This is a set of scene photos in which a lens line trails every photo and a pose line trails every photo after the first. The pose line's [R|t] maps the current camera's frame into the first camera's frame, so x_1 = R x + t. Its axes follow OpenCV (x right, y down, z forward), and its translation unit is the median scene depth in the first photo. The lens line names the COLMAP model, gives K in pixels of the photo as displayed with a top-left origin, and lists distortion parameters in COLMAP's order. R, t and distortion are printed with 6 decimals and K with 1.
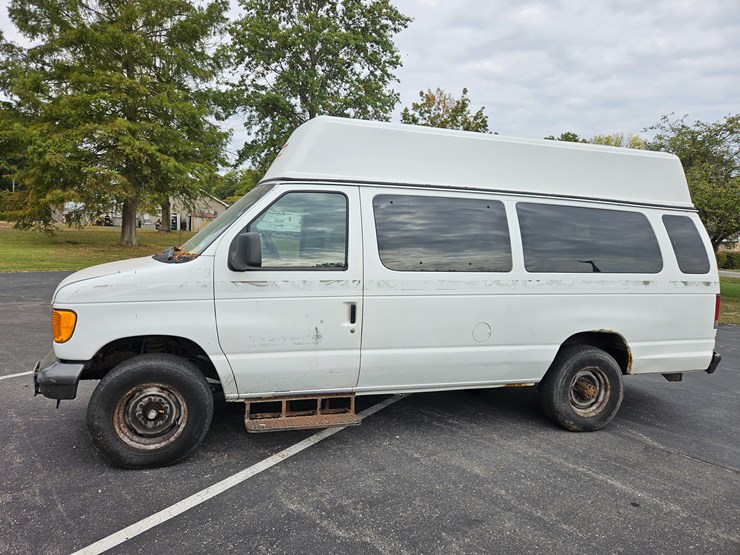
lens RADIAL K [[493.4, 0, 361.0], [0, 493.4, 276.3], [0, 0, 1]] dist [0.059240, -0.043326]
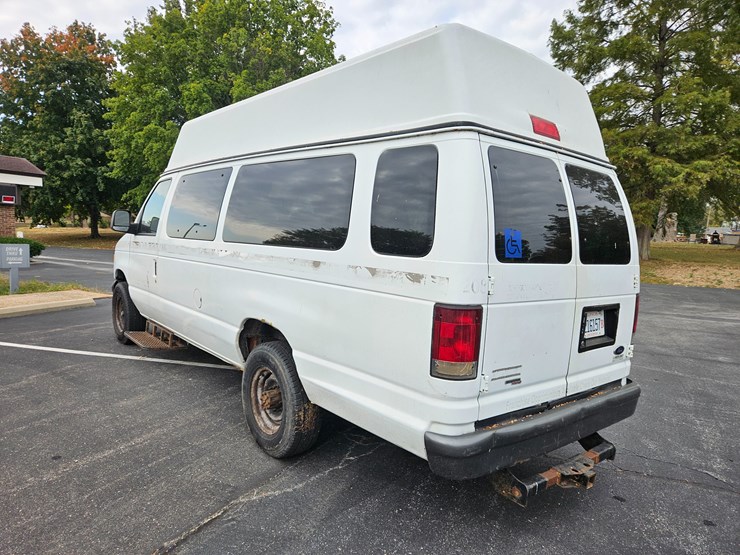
lens RADIAL K [[491.2, 0, 359.8], [0, 491.2, 291.6], [0, 0, 1]] dist [0.061247, -0.045809]
pose [[0.376465, 0.087982, -0.922244, 1.293445], [-0.102026, 0.993363, 0.053119, 0.009937], [0.920796, 0.074095, 0.382943, 0.896336]]
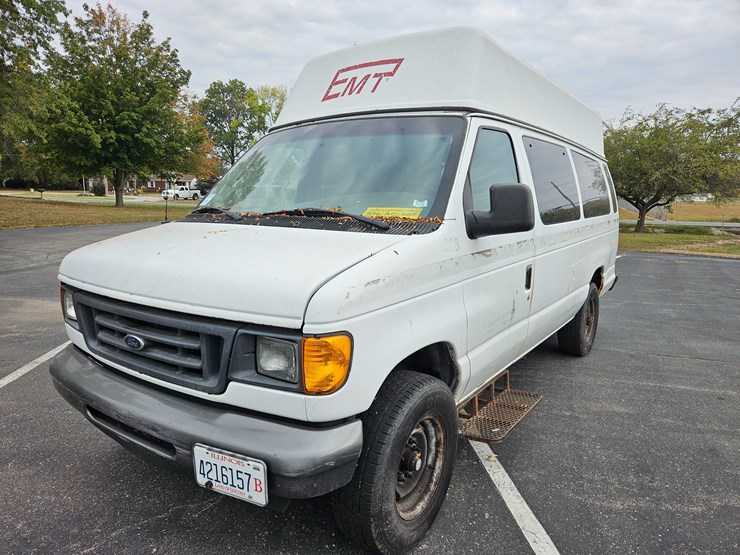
lens RADIAL K [[493.3, 0, 365.3], [0, 493.3, 283.1], [0, 0, 1]] dist [0.059981, -0.047501]
pose [[0.793893, -0.130826, 0.593817, -0.683355], [0.061903, 0.988895, 0.135107, -0.045183], [-0.604898, -0.070501, 0.793176, 0.435604]]
